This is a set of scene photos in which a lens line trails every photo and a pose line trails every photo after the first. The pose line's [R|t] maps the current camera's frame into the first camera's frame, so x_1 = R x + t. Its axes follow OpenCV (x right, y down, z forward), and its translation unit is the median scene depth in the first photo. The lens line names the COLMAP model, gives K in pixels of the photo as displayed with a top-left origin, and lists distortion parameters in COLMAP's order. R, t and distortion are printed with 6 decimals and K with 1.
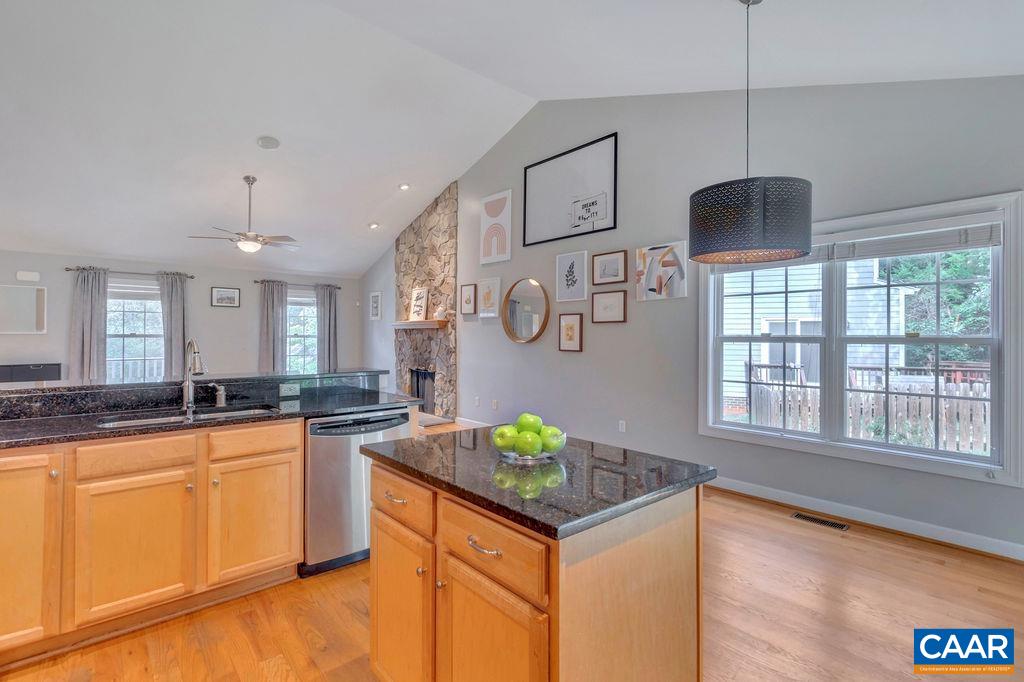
lens RADIAL K [[489.2, 0, 511.5], [0, 489.2, 336.6], [0, 0, 1]] dist [-0.008059, 0.000925]
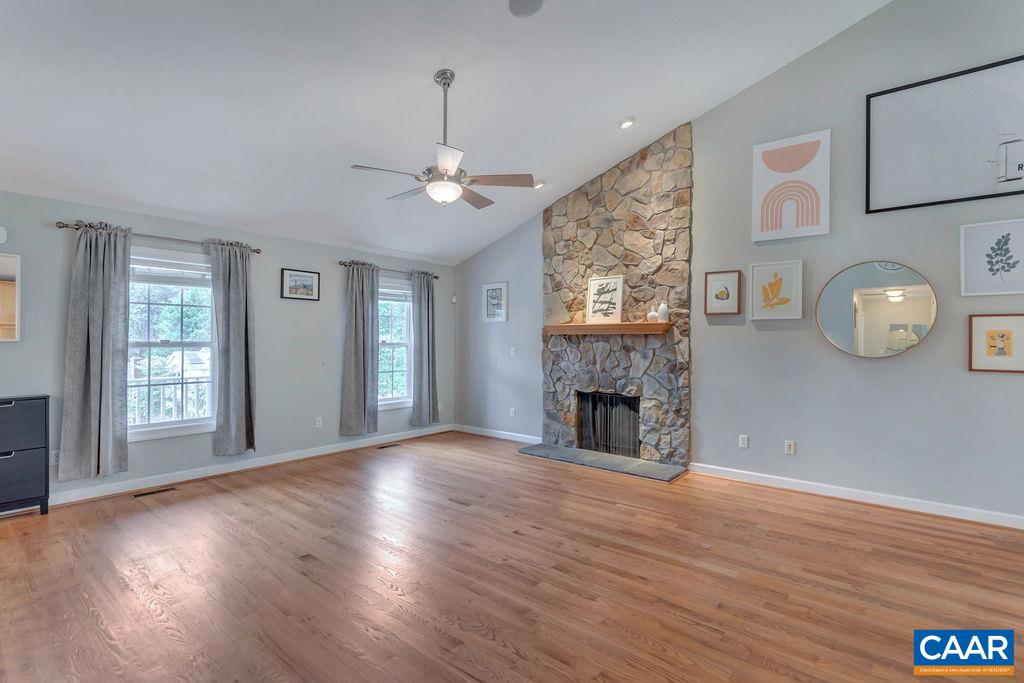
lens RADIAL K [[489.2, 0, 511.7], [0, 489.2, 341.7], [0, 0, 1]] dist [-0.008059, 0.000925]
pose [[0.987148, 0.002407, 0.159793, -0.452316], [-0.002580, 0.999996, 0.000871, -0.006799], [-0.159790, -0.001272, 0.987150, 0.340544]]
